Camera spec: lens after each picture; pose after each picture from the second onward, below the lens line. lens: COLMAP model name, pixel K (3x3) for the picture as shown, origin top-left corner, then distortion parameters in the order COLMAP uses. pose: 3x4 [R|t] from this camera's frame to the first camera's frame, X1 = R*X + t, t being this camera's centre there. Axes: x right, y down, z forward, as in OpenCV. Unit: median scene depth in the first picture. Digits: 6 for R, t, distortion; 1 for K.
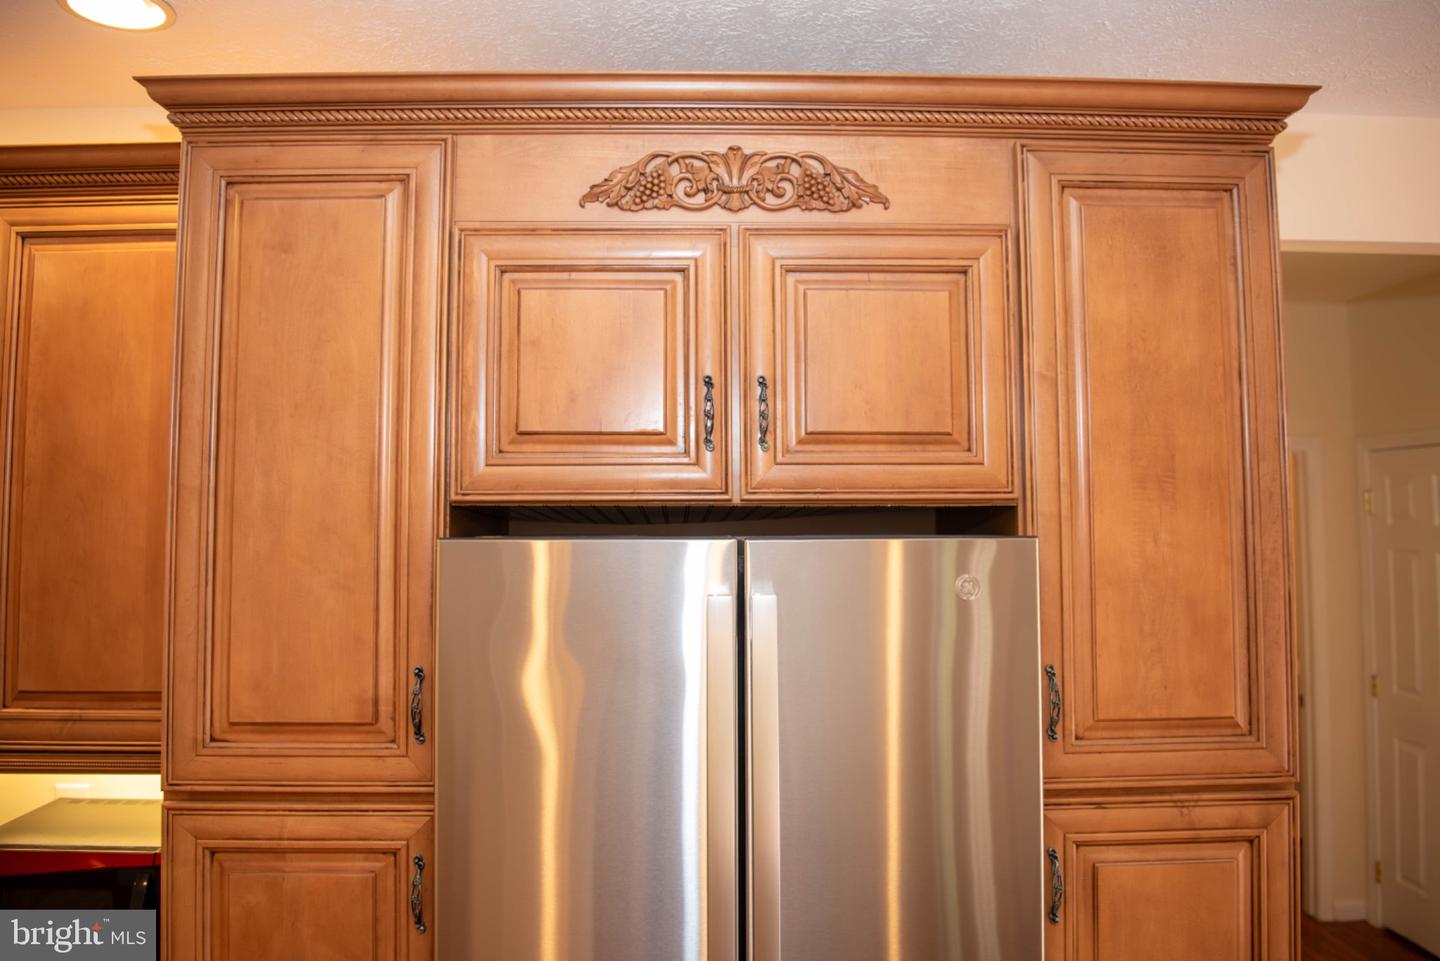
lens RADIAL K [[979.3, 0, 720.0], [0, 979.3, 480.5], [0, 0, 1]] dist [-0.069280, 0.004069]
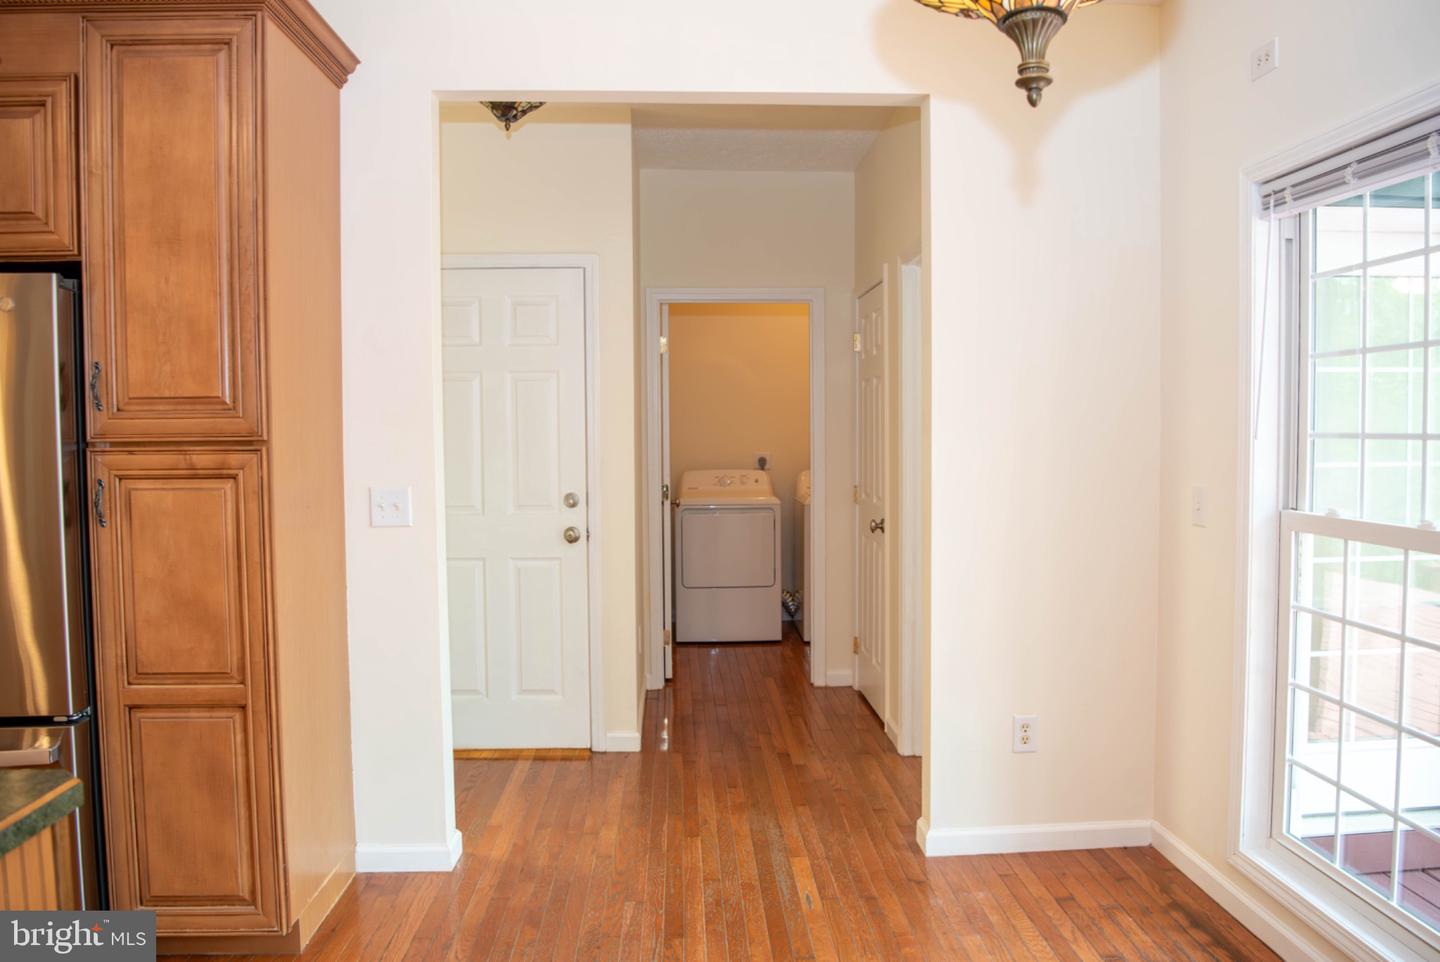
lens RADIAL K [[1027.9, 0, 720.0], [0, 1027.9, 481.0], [0, 0, 1]] dist [-0.064096, 0.007826]
pose [[0.998880, -0.005648, 0.046967, 1.235325], [0.000742, 0.994595, 0.103832, 0.209810], [-0.047299, -0.103681, 0.993485, -0.646981]]
